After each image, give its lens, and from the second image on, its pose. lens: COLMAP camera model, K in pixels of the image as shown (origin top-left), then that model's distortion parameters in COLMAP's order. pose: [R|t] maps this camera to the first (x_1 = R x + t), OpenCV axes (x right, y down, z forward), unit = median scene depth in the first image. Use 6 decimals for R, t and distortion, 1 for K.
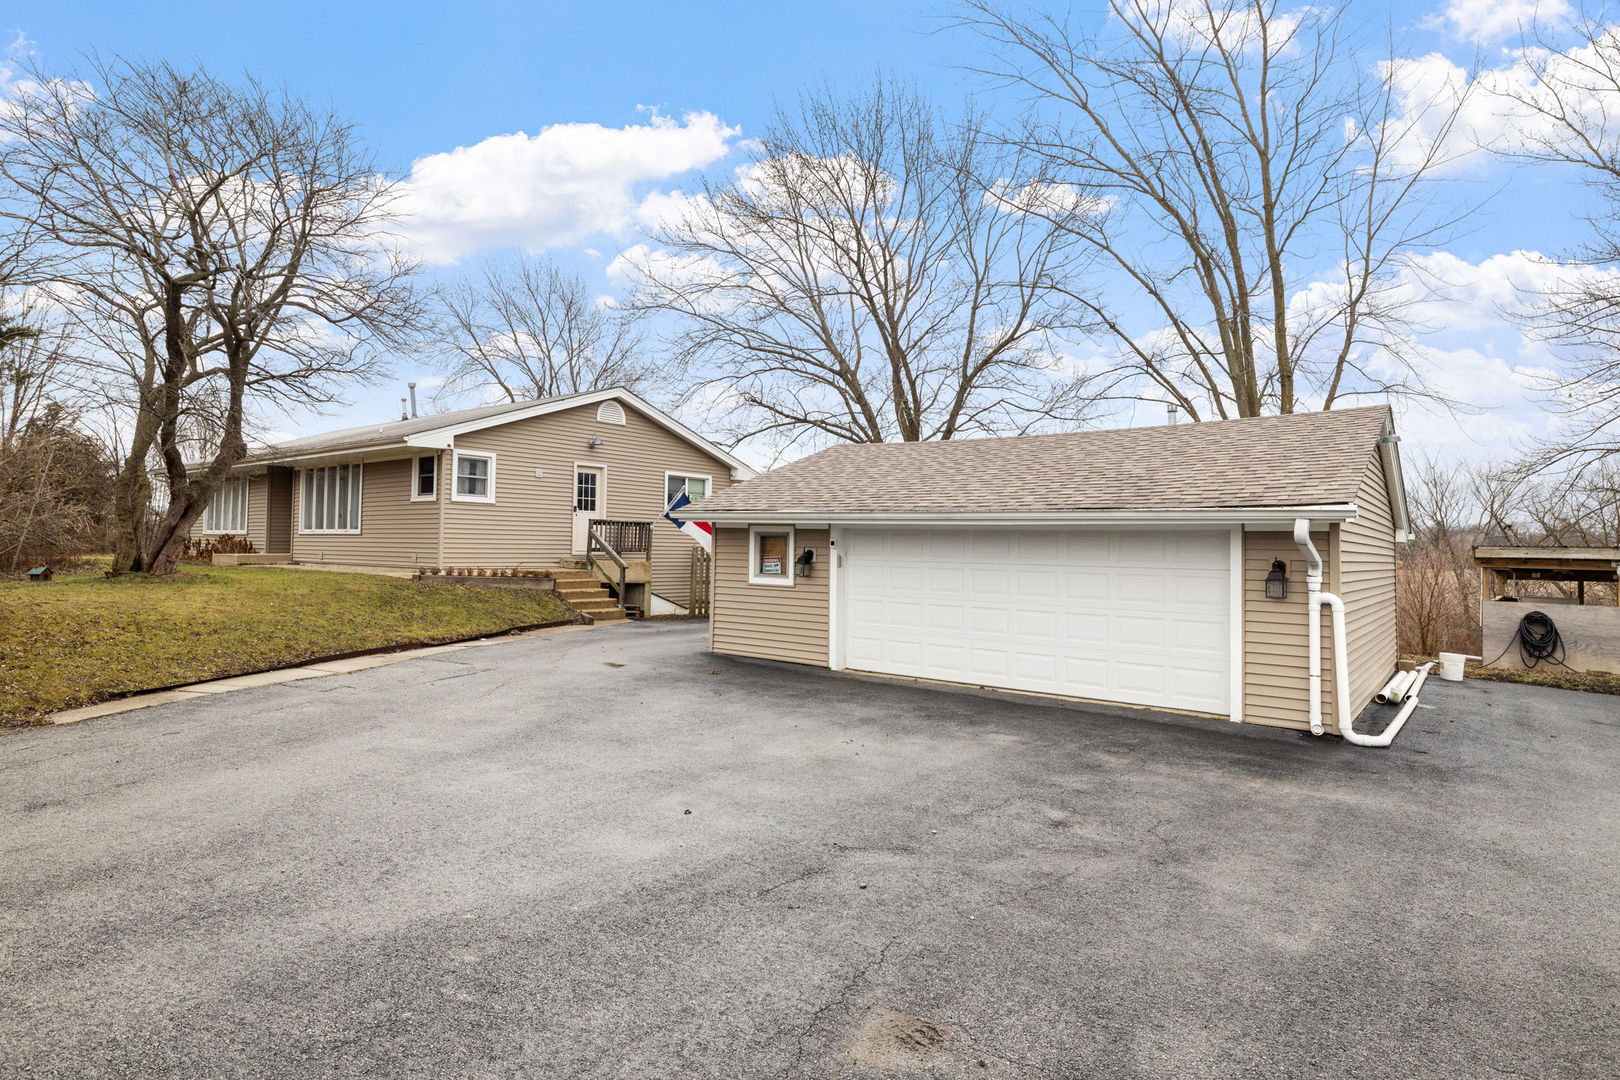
lens RADIAL K [[859.3, 0, 808.4], [0, 859.3, 526.9], [0, 0, 1]] dist [-0.002965, -0.000546]
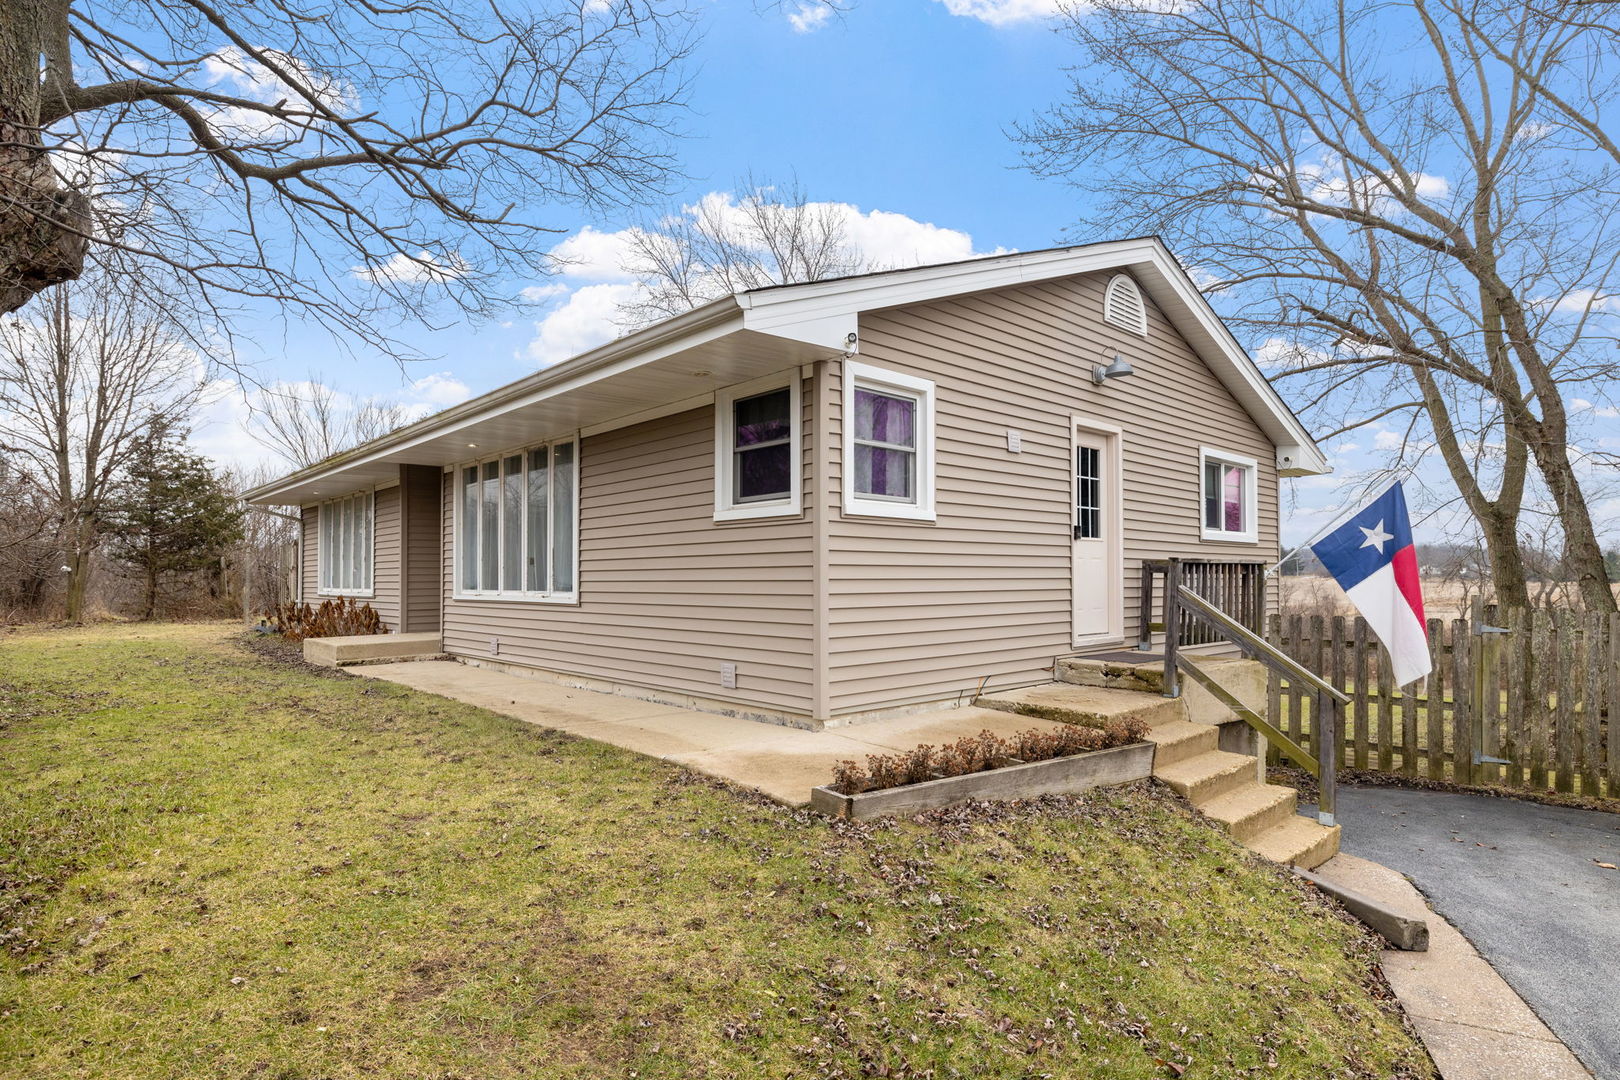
lens RADIAL K [[859.3, 0, 809.0], [0, 859.3, 557.8], [0, 0, 1]] dist [-0.002965, -0.000546]
pose [[0.984988, -0.020683, -0.171382, -0.349017], [0.020233, 0.999786, -0.004369, -0.010990], [0.171435, 0.000836, 0.985195, 0.624351]]
